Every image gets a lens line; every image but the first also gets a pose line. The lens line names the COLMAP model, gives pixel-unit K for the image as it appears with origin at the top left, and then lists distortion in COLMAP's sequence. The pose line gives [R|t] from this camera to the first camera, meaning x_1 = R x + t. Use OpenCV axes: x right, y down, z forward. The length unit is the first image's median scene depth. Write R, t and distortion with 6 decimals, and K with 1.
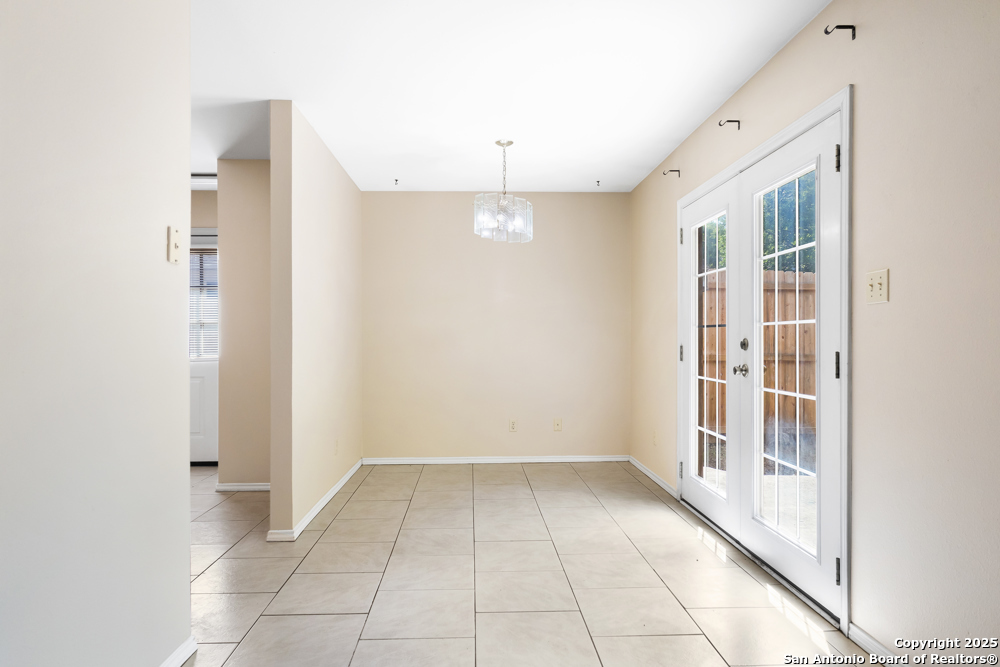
lens RADIAL K [[600.9, 0, 502.1], [0, 600.9, 338.6], [0, 0, 1]] dist [-0.006355, 0.000929]
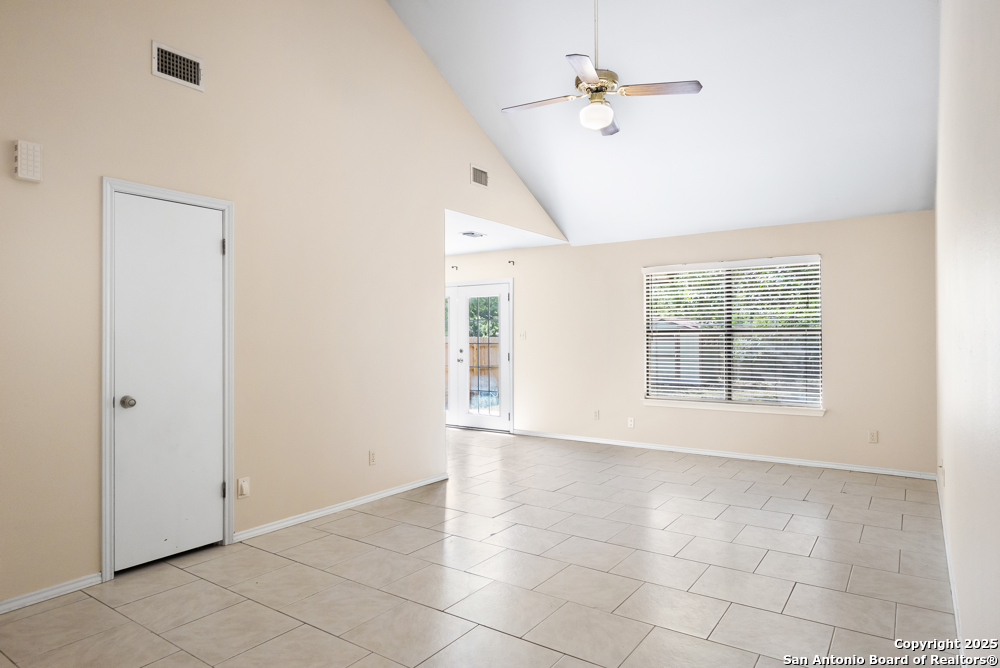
lens RADIAL K [[600.9, 0, 502.1], [0, 600.9, 339.1], [0, 0, 1]] dist [-0.006355, 0.000929]
pose [[0.610460, 0.000036, 0.792047, -1.352729], [0.000924, 0.999999, -0.000757, -0.034264], [-0.792047, 0.001195, 0.610459, -0.665832]]
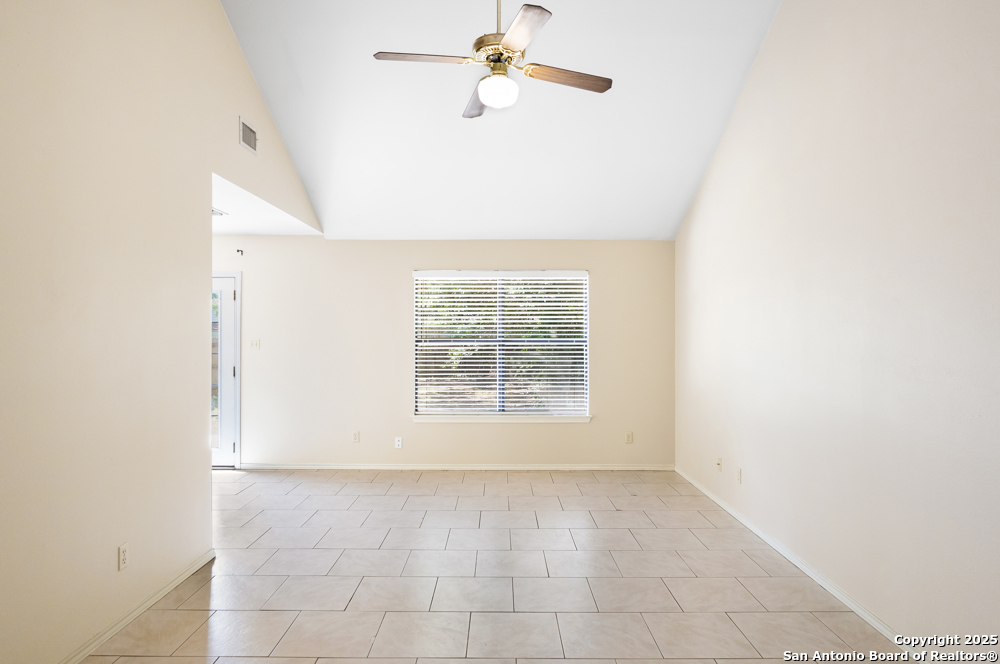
lens RADIAL K [[592.2, 0, 502.1], [0, 592.2, 329.3], [0, 0, 1]] dist [-0.002697, -0.000313]
pose [[0.046568, 0.010948, 0.998855, -1.265572], [-0.001313, 0.999940, -0.010899, -0.073508], [-0.998914, -0.000804, 0.046579, -0.208463]]
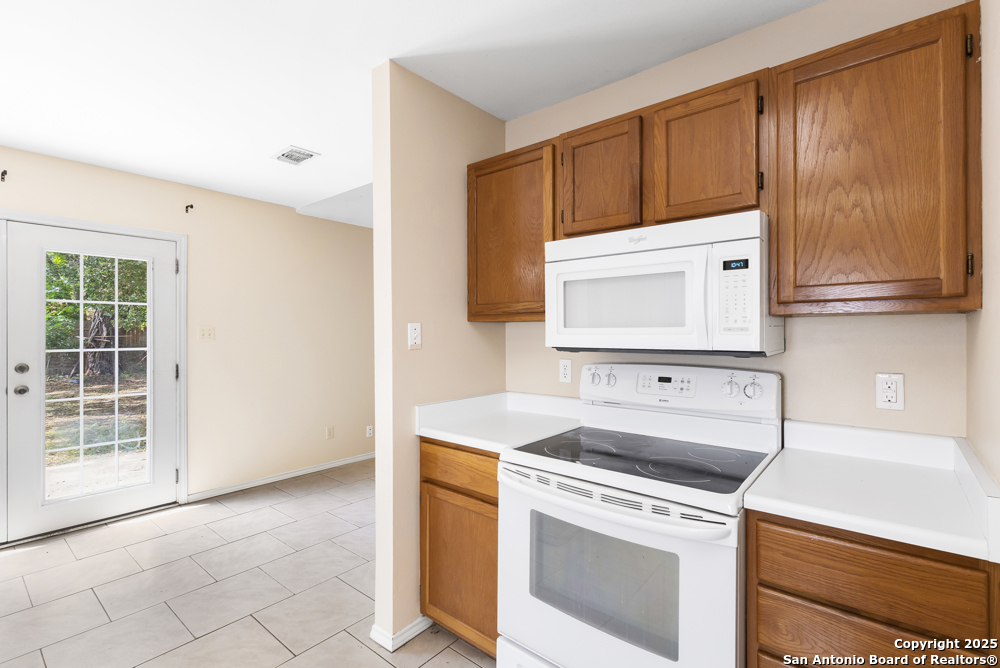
lens RADIAL K [[461.2, 0, 500.0], [0, 461.2, 334.0], [0, 0, 1]] dist [0.000728, 0.000766]
pose [[-0.740078, -0.002166, 0.672518, -0.763254], [0.000491, 0.999993, 0.003761, -0.051572], [-0.672521, 0.003113, -0.740071, 0.861557]]
